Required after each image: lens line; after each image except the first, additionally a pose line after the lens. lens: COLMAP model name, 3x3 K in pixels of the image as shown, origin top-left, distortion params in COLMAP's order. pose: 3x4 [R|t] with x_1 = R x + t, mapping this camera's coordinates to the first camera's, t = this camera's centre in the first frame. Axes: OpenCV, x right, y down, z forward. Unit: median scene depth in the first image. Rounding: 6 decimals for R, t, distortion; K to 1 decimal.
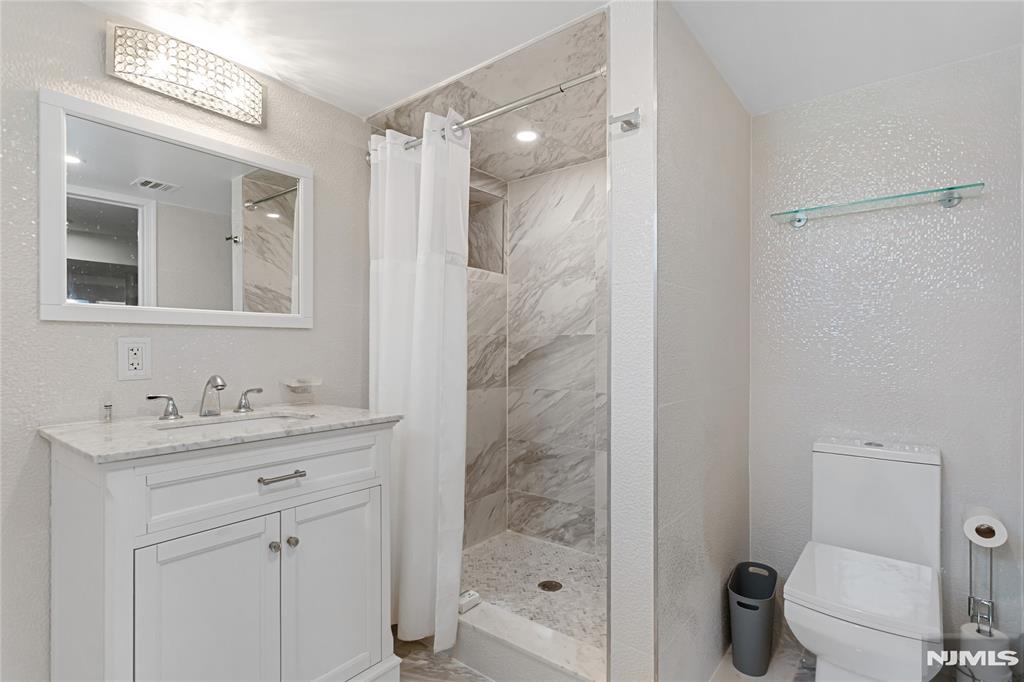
lens RADIAL K [[499.3, 0, 517.0], [0, 499.3, 349.7], [0, 0, 1]] dist [0.000224, 0.001555]
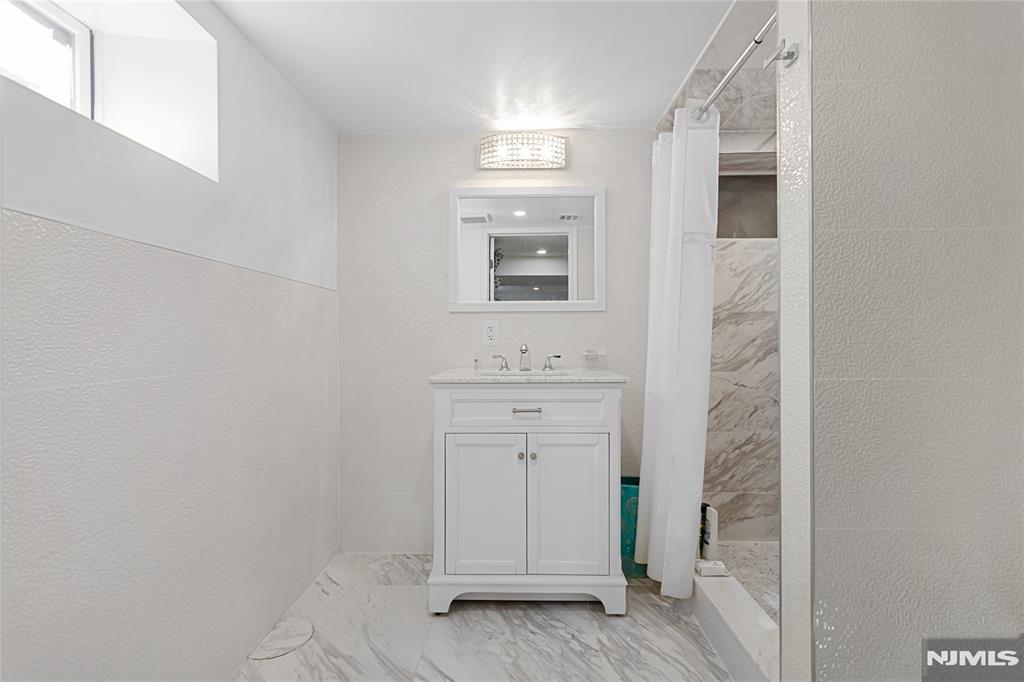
lens RADIAL K [[499.3, 0, 522.5], [0, 499.3, 337.5], [0, 0, 1]] dist [0.000224, 0.001555]
pose [[0.596955, -0.008290, -0.802232, 0.607285], [0.002364, 0.999960, -0.008574, 0.044662], [0.802271, 0.003222, 0.596951, 0.089469]]
